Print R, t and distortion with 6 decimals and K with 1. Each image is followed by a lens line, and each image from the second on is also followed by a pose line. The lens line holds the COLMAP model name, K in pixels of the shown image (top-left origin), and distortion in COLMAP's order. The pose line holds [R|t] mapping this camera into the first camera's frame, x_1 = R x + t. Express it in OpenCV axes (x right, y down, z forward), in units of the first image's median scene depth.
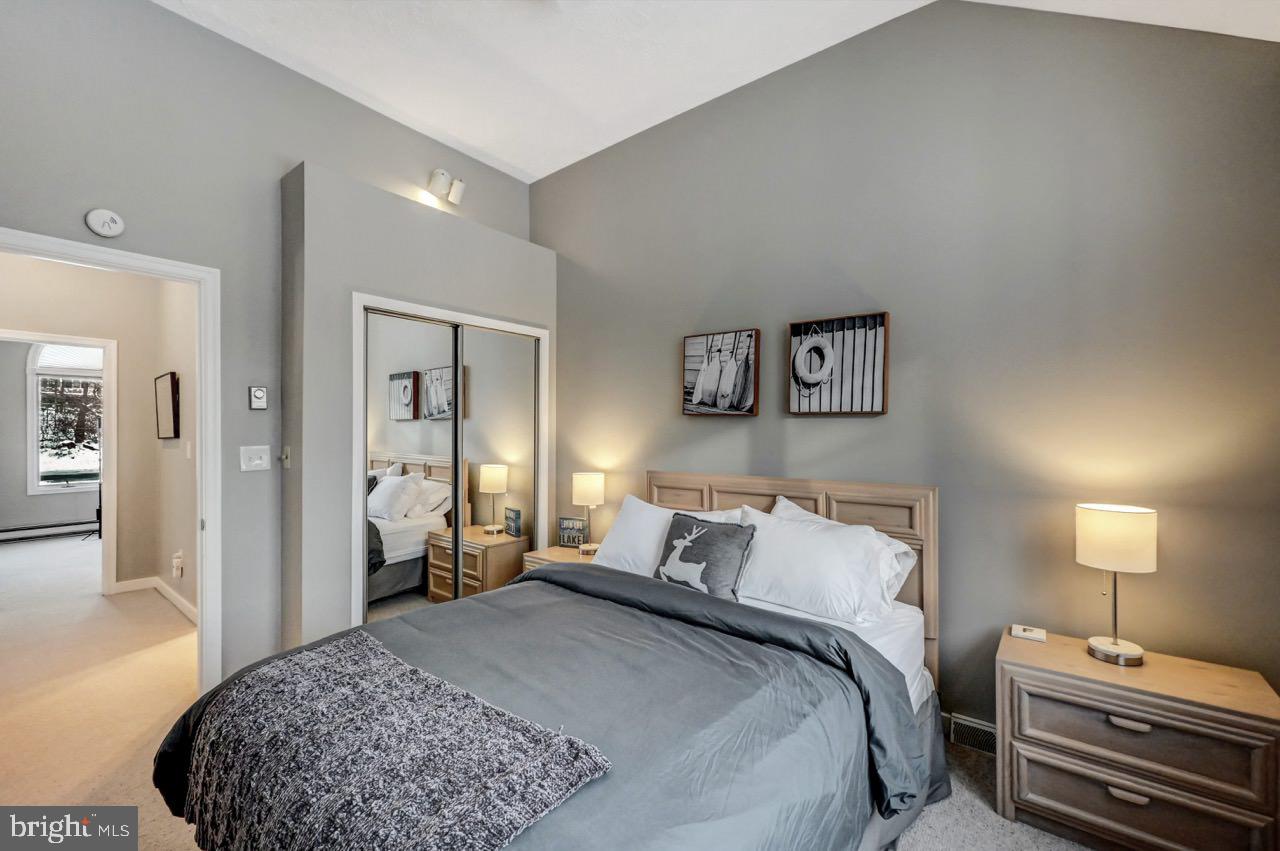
lens RADIAL K [[504.4, 0, 649.1], [0, 504.4, 435.3], [0, 0, 1]] dist [0.001286, 0.000462]
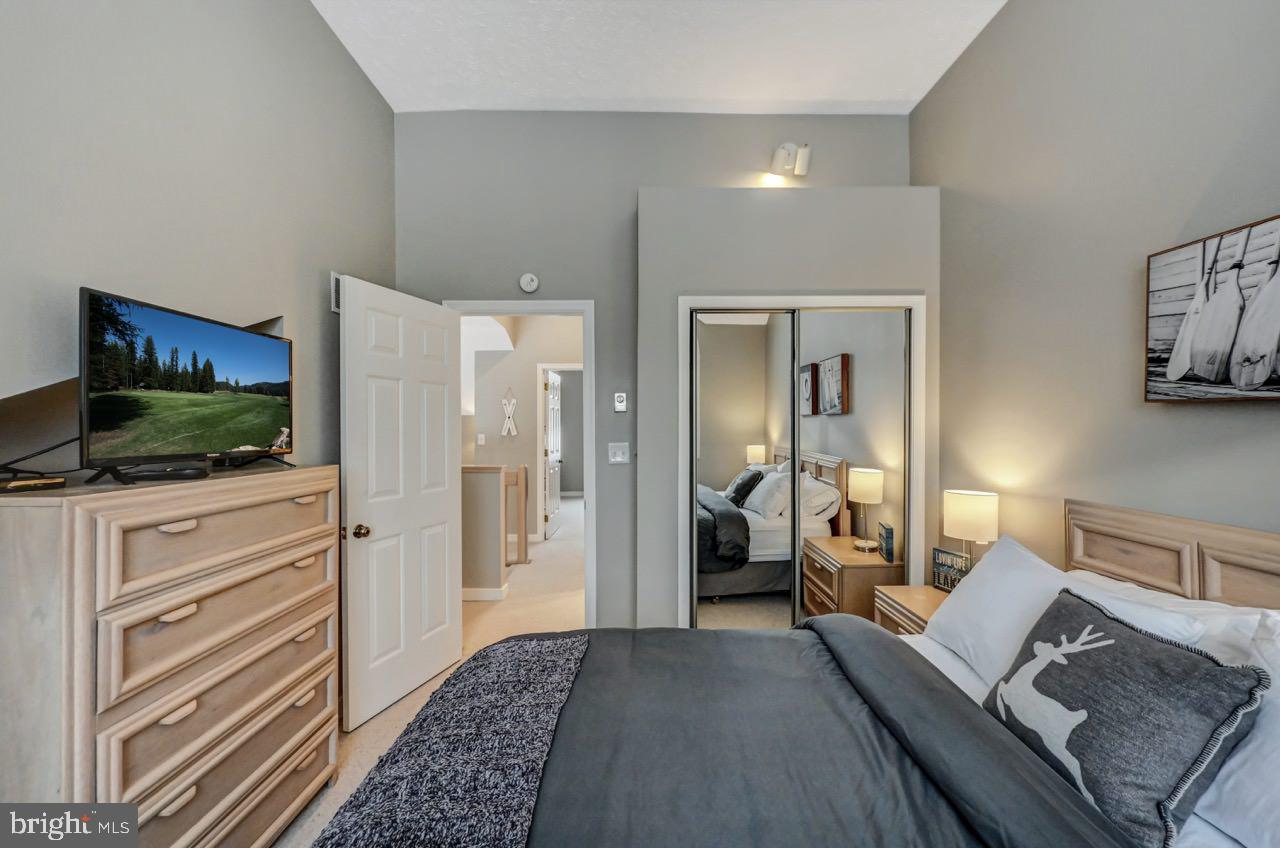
lens RADIAL K [[504.4, 0, 648.7], [0, 504.4, 425.1], [0, 0, 1]] dist [0.001286, 0.000462]
pose [[0.628226, -0.001269, -0.778030, 0.154426], [-0.001969, 0.999993, -0.003221, -0.013846], [0.778029, 0.003555, 0.628219, 0.254592]]
